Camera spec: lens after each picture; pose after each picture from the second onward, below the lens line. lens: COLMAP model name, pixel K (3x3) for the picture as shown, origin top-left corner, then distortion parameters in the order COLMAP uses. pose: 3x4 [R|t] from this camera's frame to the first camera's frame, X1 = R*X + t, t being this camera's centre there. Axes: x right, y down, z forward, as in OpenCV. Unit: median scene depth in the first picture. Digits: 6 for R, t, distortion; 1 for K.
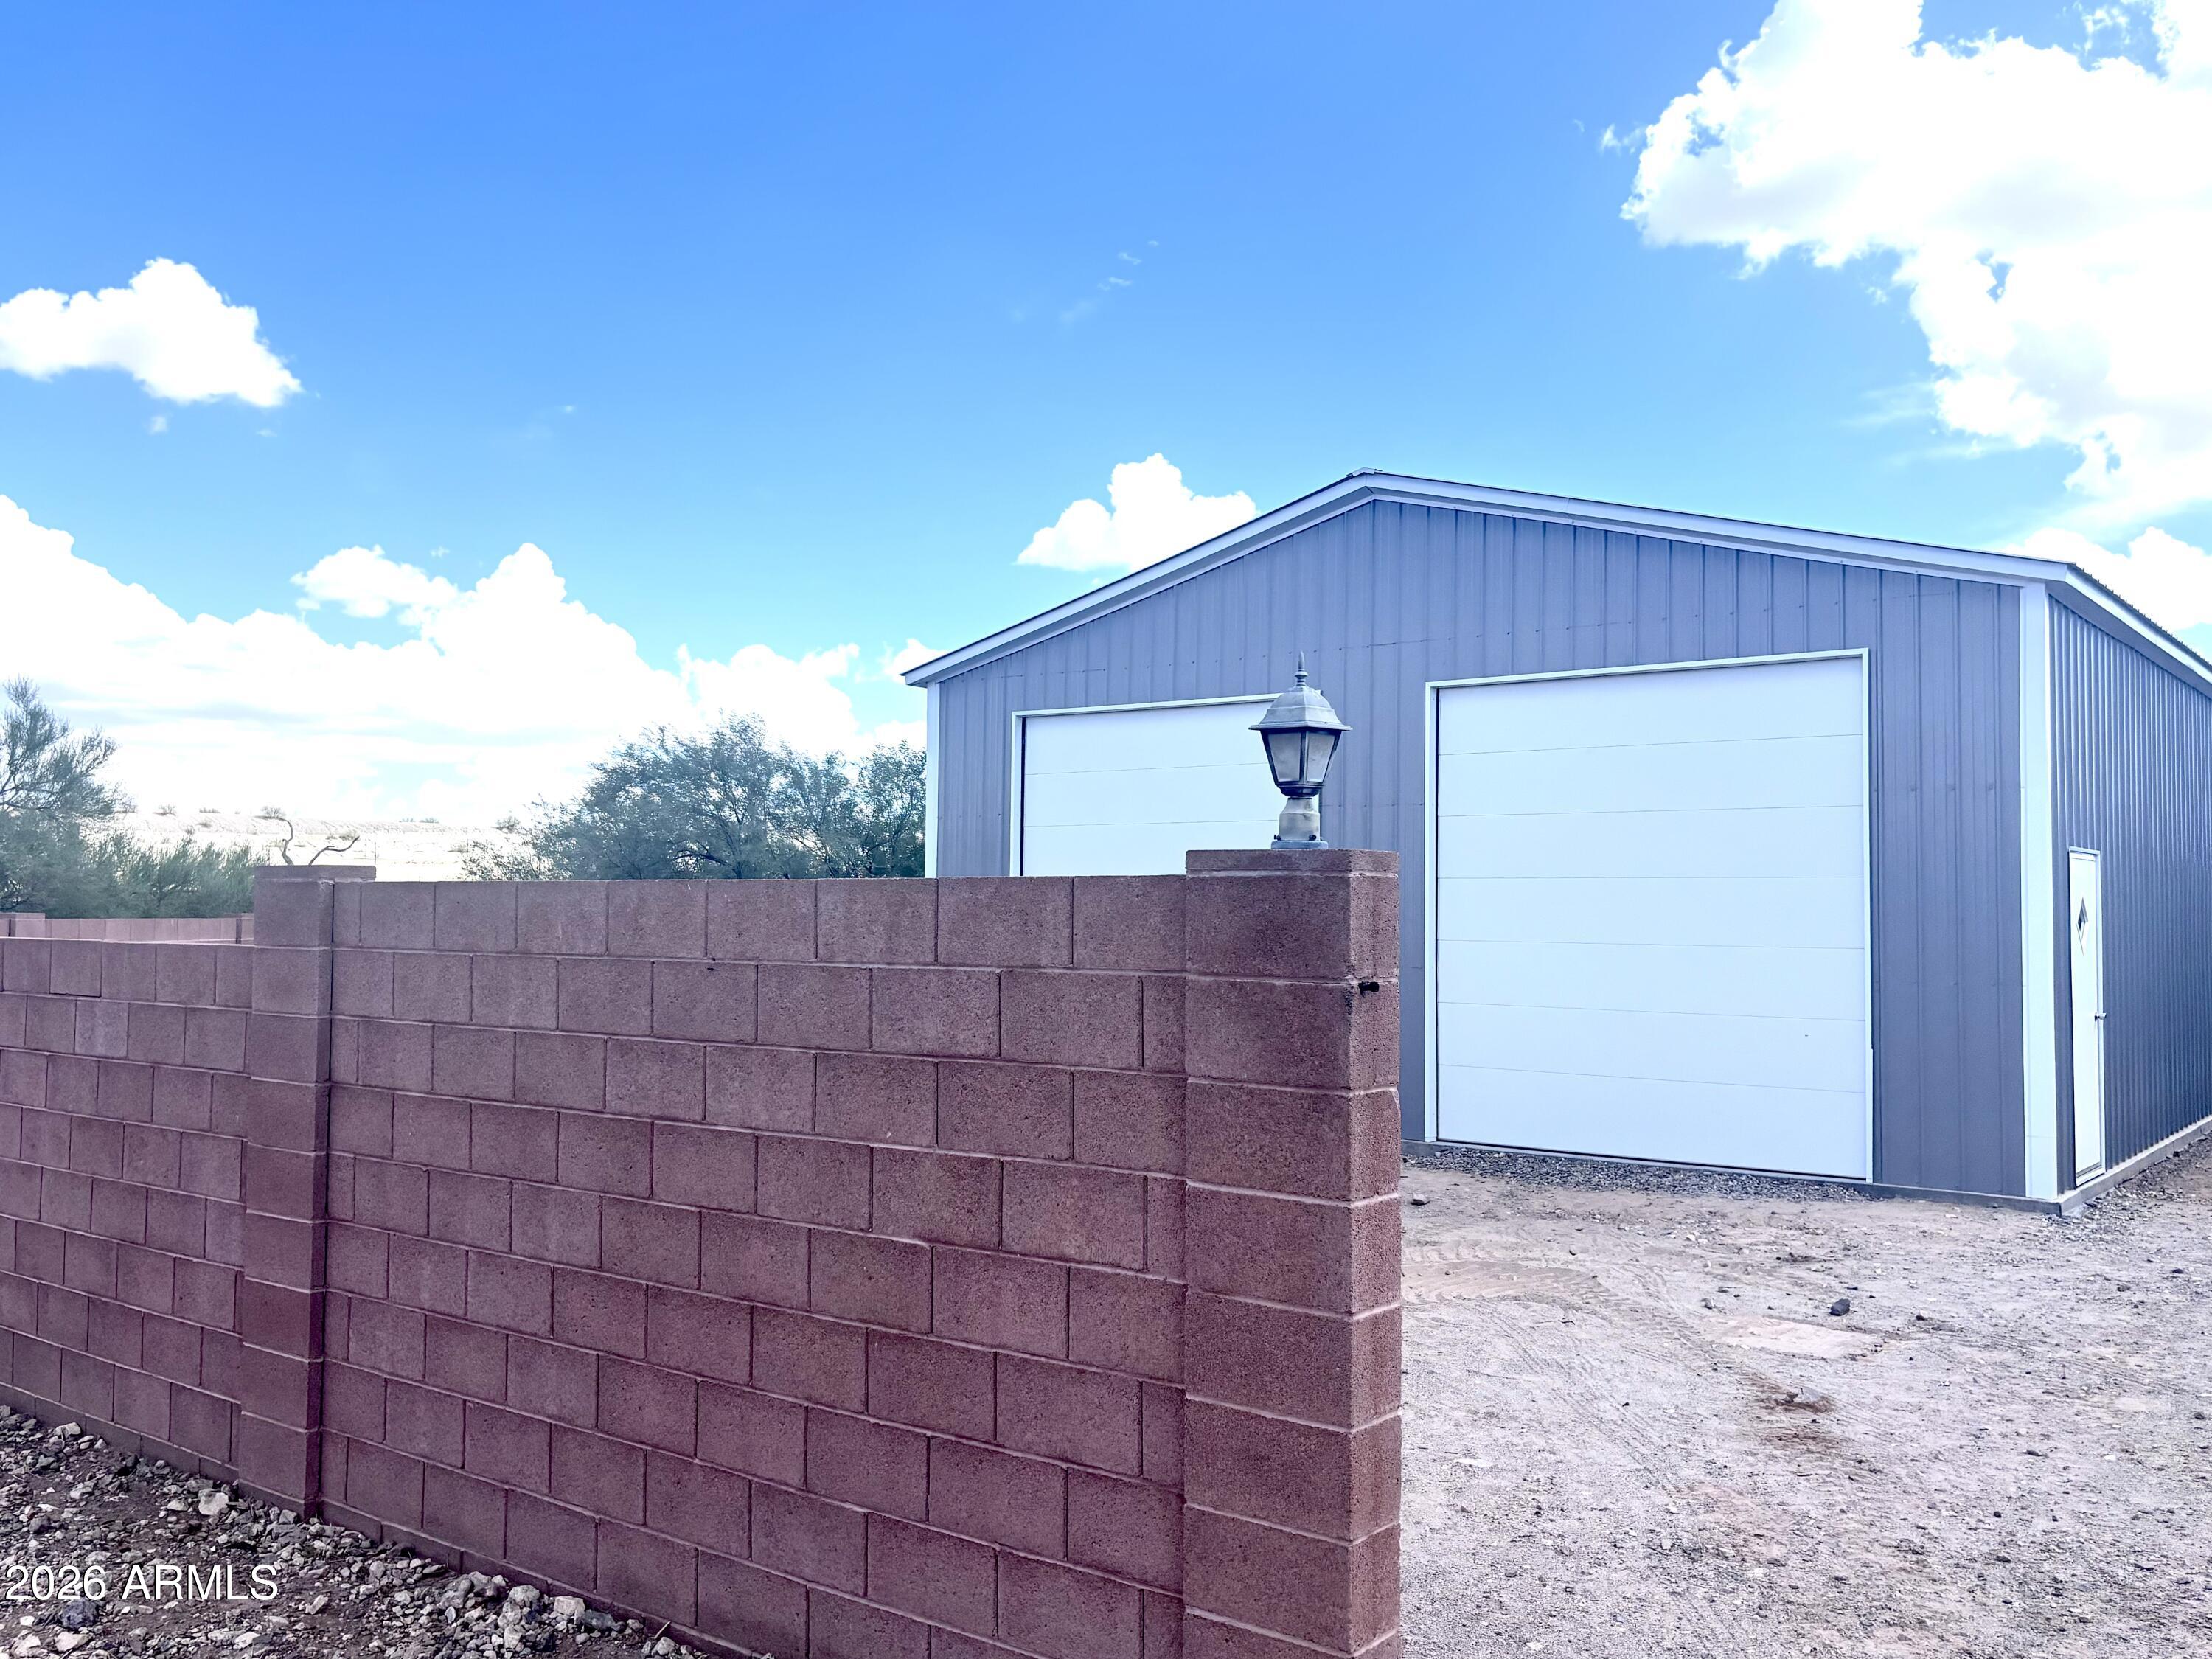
lens RADIAL K [[1865.9, 0, 1099.1], [0, 1865.9, 828.1], [0, 0, 1]] dist [0.012742, 0.009568]
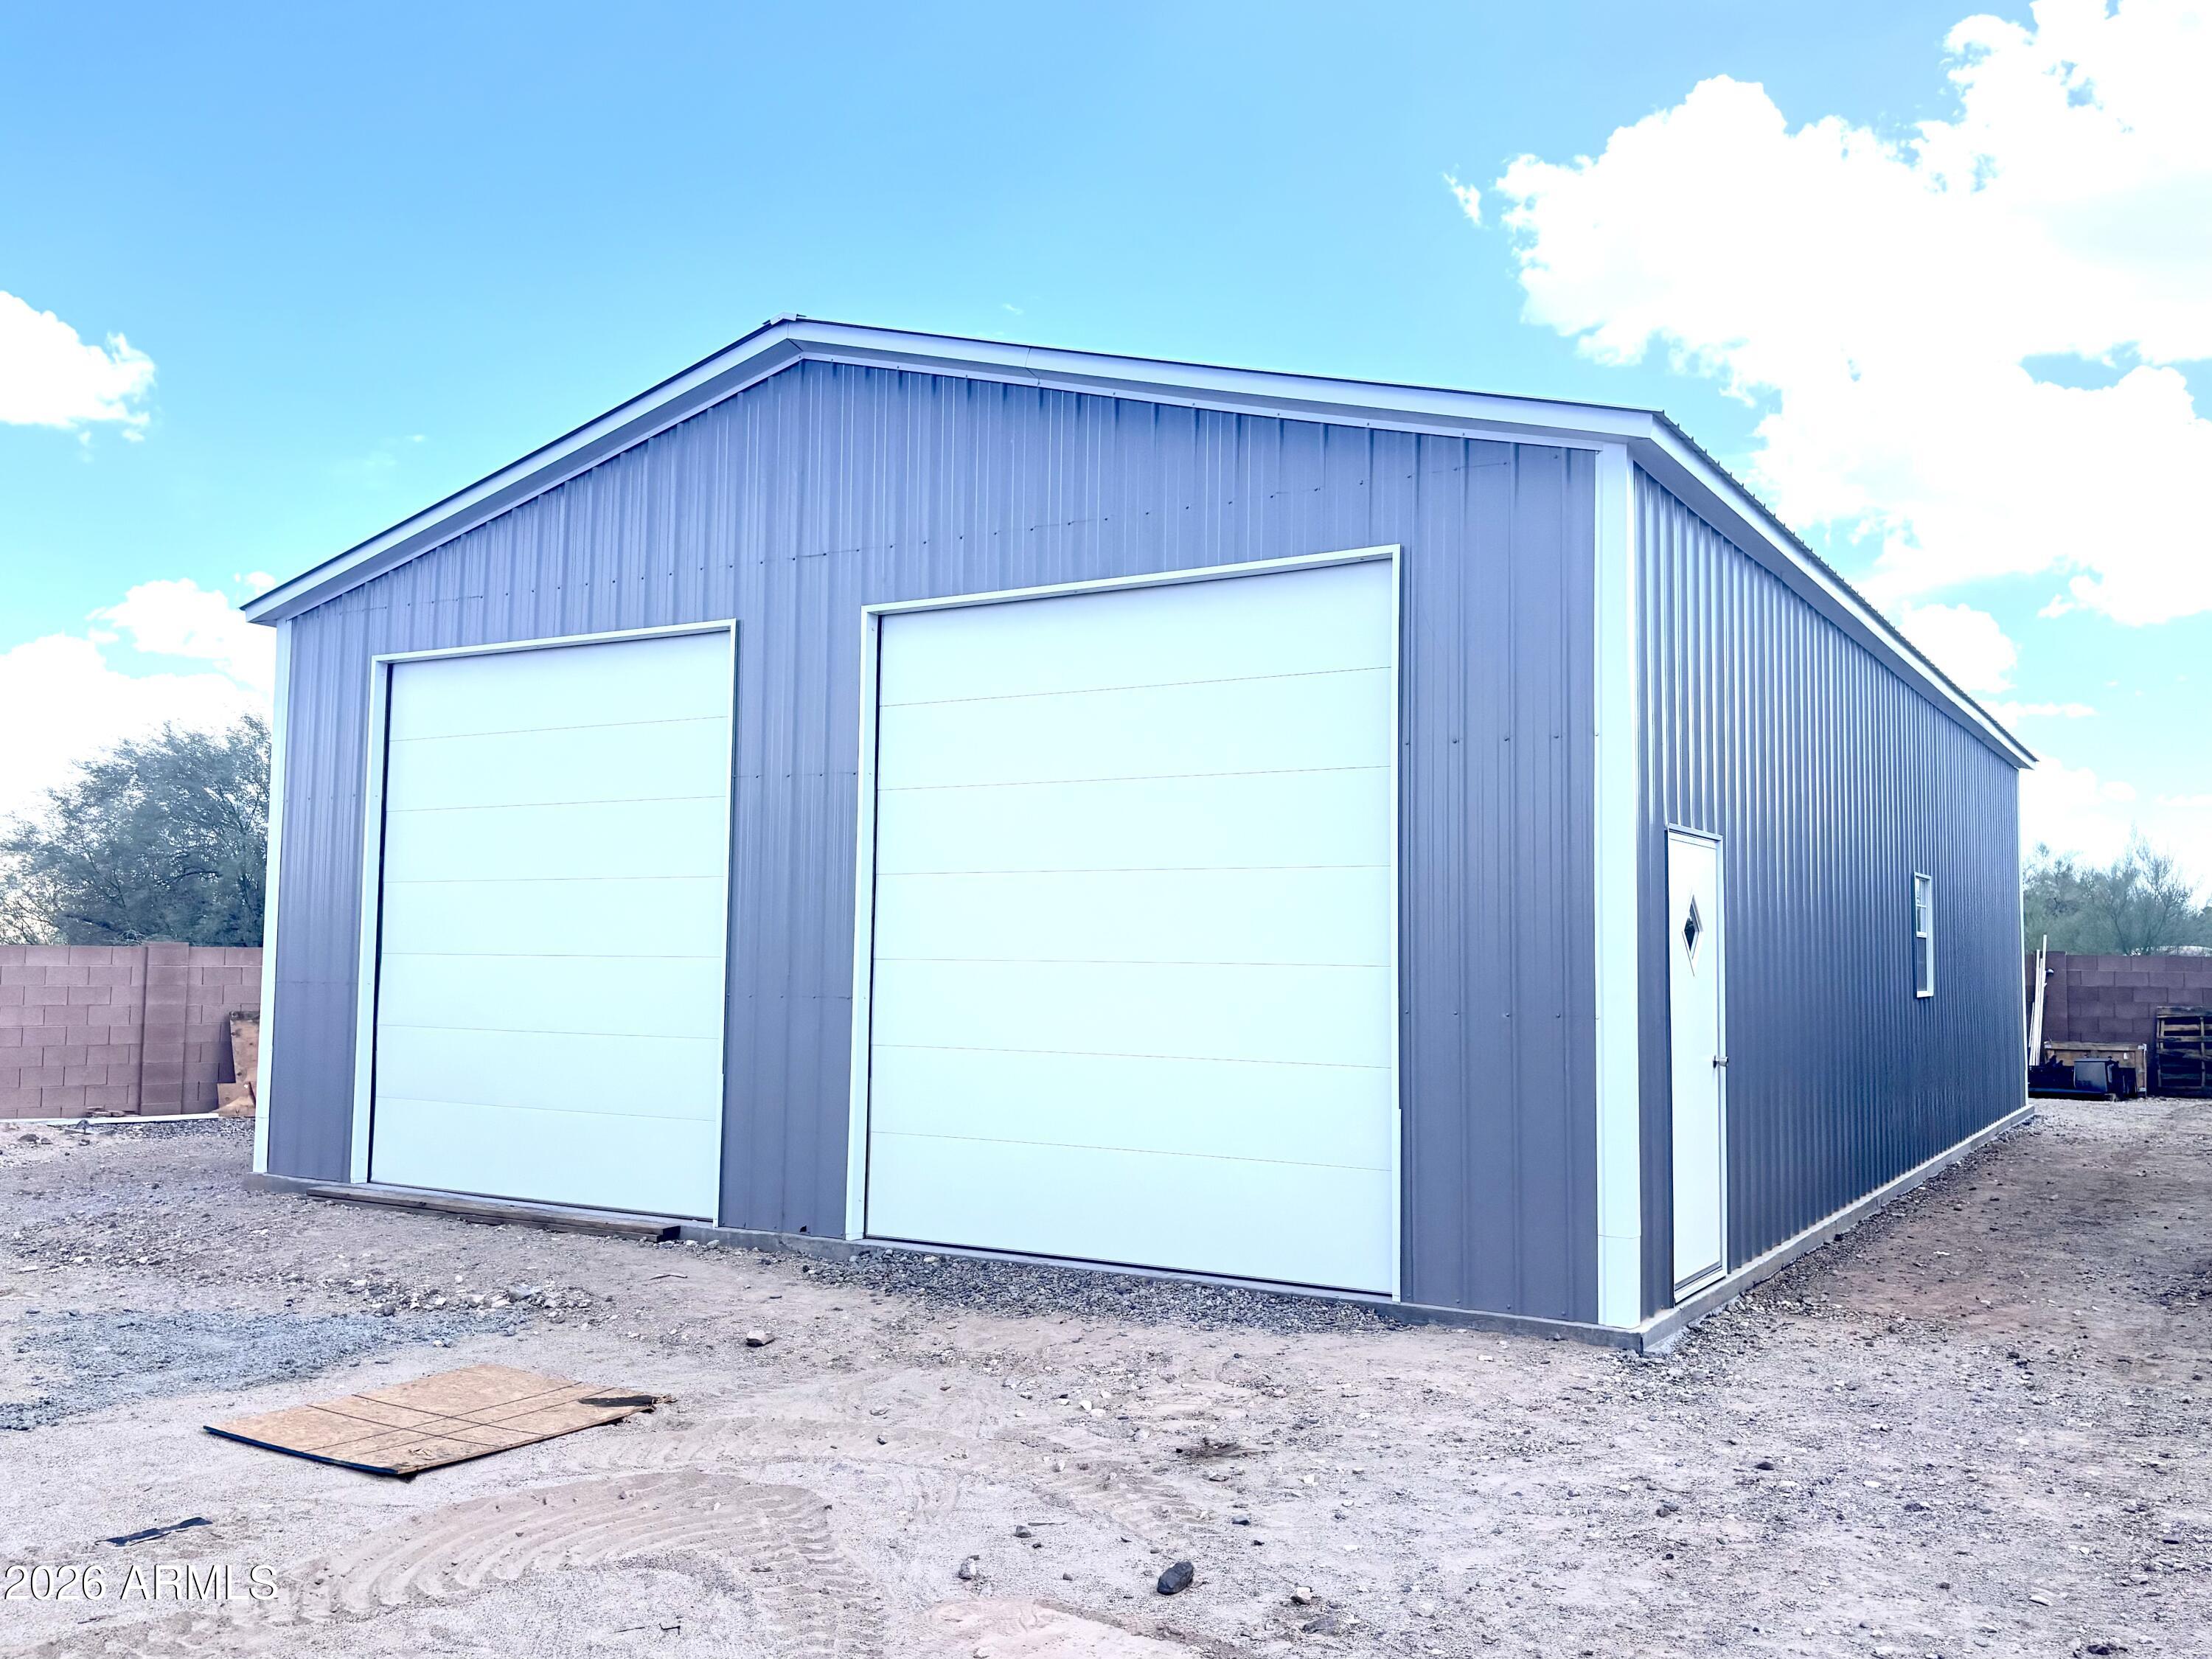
lens RADIAL K [[1865.9, 0, 1110.5], [0, 1865.9, 826.0], [0, 0, 1]] dist [0.012742, 0.009568]
pose [[0.993446, 0.012103, 0.113662, 0.212412], [-0.009097, 0.999596, -0.026929, 0.029878], [-0.113942, 0.025719, 0.993154, 0.297628]]
